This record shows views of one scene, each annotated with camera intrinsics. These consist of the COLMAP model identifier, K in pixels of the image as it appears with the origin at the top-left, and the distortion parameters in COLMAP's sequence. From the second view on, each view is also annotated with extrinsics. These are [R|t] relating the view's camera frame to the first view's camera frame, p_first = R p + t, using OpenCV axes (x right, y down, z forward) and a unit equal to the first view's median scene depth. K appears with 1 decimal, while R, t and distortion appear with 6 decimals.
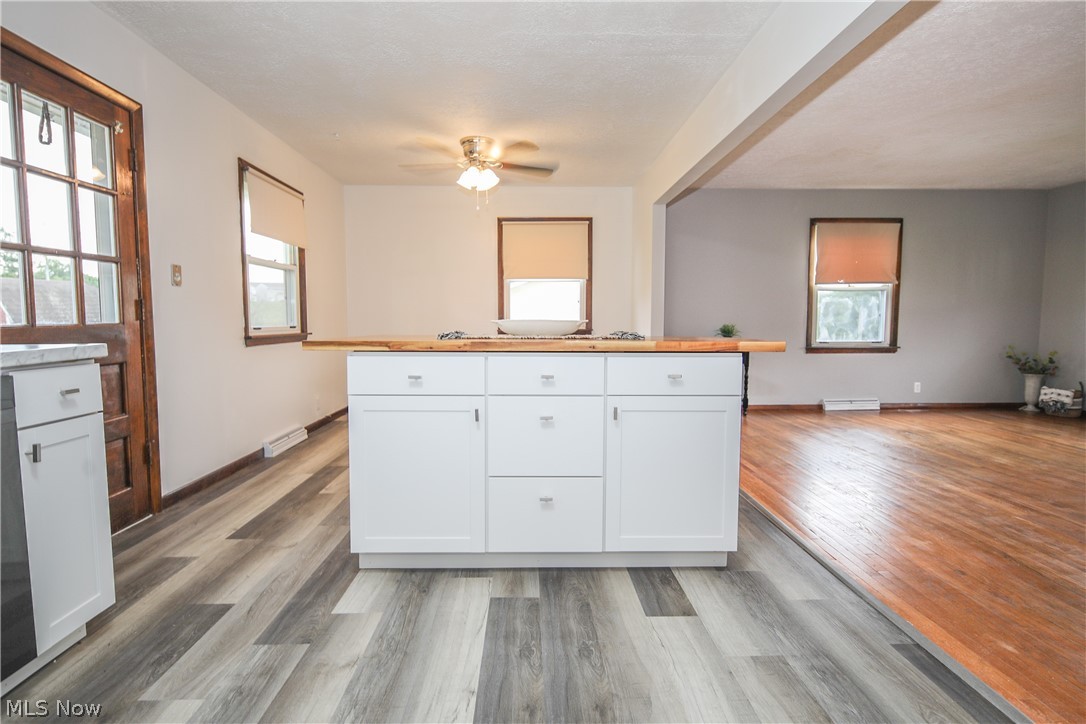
lens RADIAL K [[520.1, 0, 548.5], [0, 520.1, 357.5], [0, 0, 1]] dist [-0.004629, -0.000835]
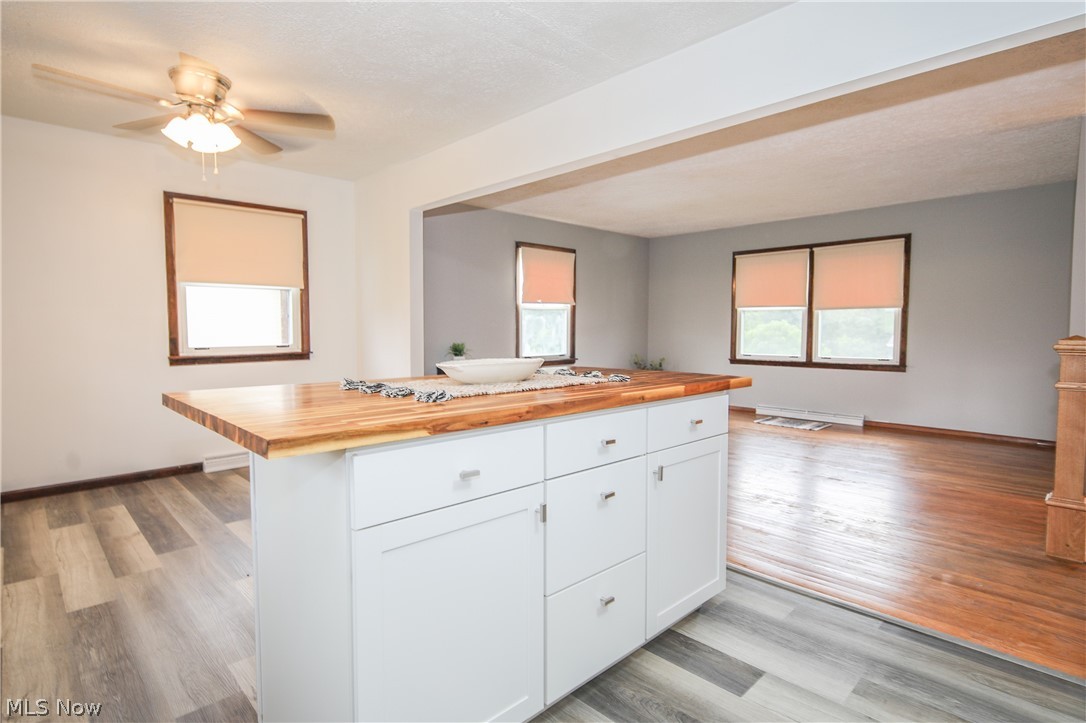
lens RADIAL K [[535.9, 0, 536.6], [0, 535.9, 357.4], [0, 0, 1]] dist [0.001429, -0.001454]
pose [[0.746406, -0.036537, 0.664487, -0.202992], [0.045923, 0.998939, 0.003342, -0.032304], [-0.663904, 0.028021, 0.747293, 0.159273]]
